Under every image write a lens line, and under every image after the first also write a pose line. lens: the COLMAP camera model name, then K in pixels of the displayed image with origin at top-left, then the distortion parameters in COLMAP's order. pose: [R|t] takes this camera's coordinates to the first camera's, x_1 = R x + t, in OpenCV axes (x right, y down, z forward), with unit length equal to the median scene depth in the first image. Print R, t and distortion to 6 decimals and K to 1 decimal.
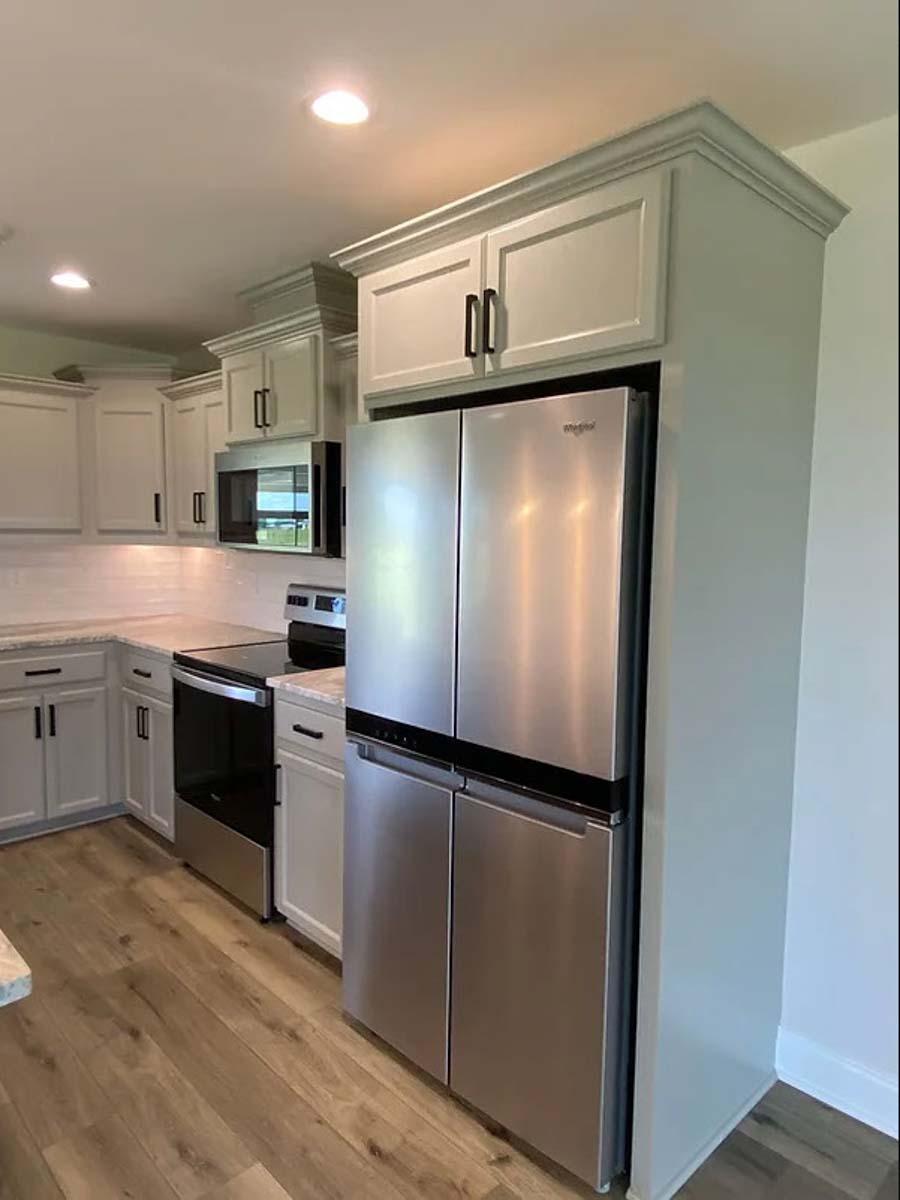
lens RADIAL K [[778.6, 0, 450.0], [0, 778.6, 600.0], [0, 0, 1]] dist [0.098011, -0.140255]
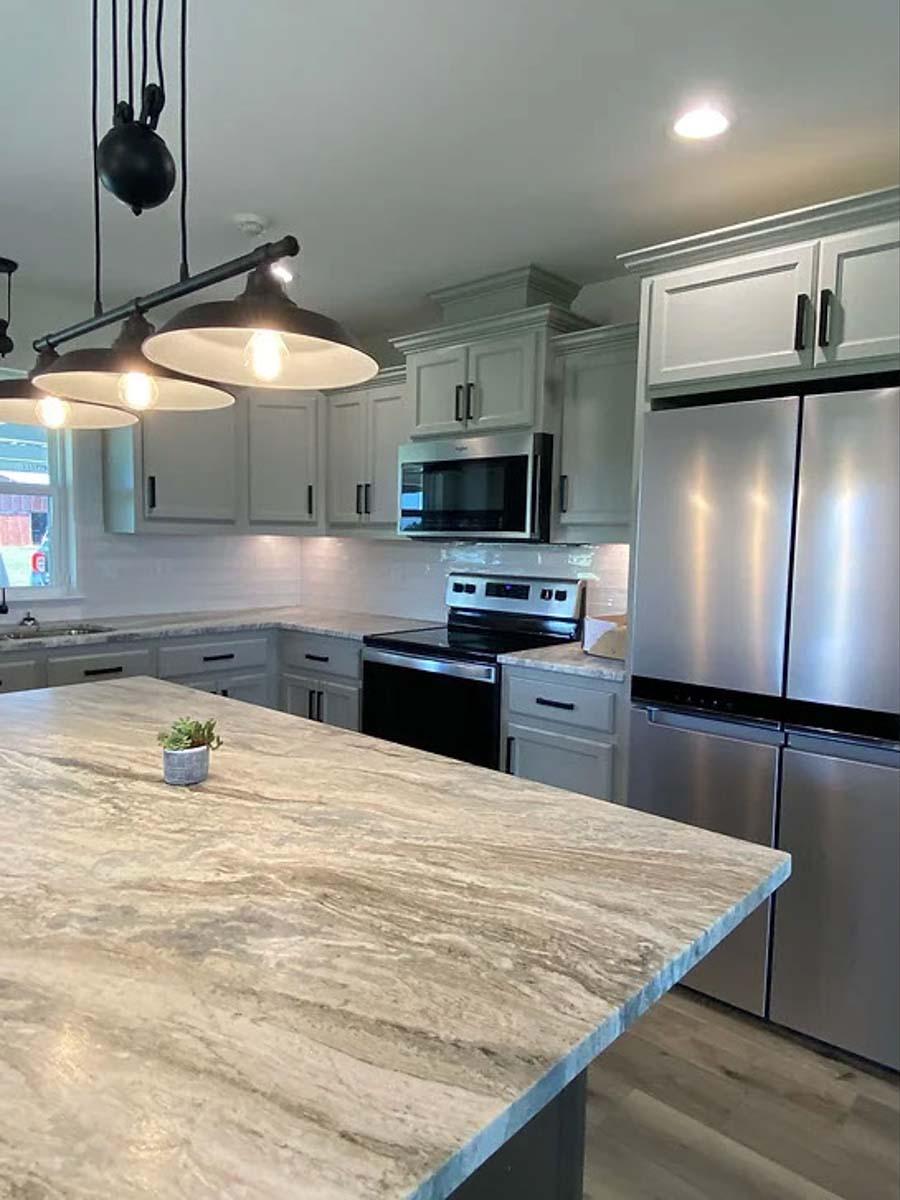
lens RADIAL K [[778.6, 0, 450.0], [0, 778.6, 600.0], [0, 0, 1]] dist [0.098011, -0.140255]
pose [[0.997210, -0.000375, 0.074640, -0.356398], [0.001161, 0.999944, -0.010479, 0.033854], [-0.074632, 0.010536, 0.997156, -0.042251]]
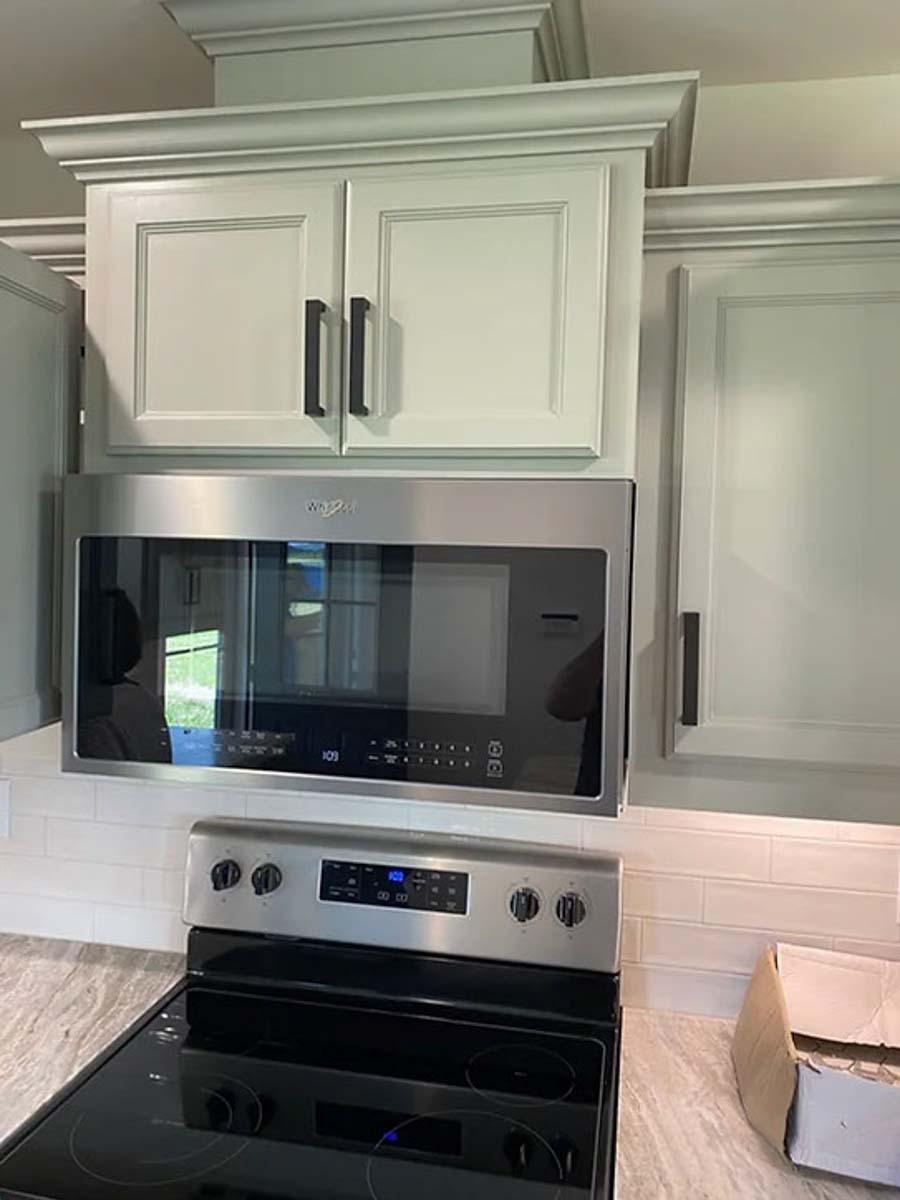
lens RADIAL K [[907.1, 0, 470.5], [0, 907.1, 599.0], [0, 0, 1]] dist [0.000294, 0.001113]
pose [[0.821668, -0.021125, 0.569575, -0.430698], [0.038563, 0.999083, -0.018576, -0.144526], [-0.568660, 0.037228, 0.821730, 0.709080]]
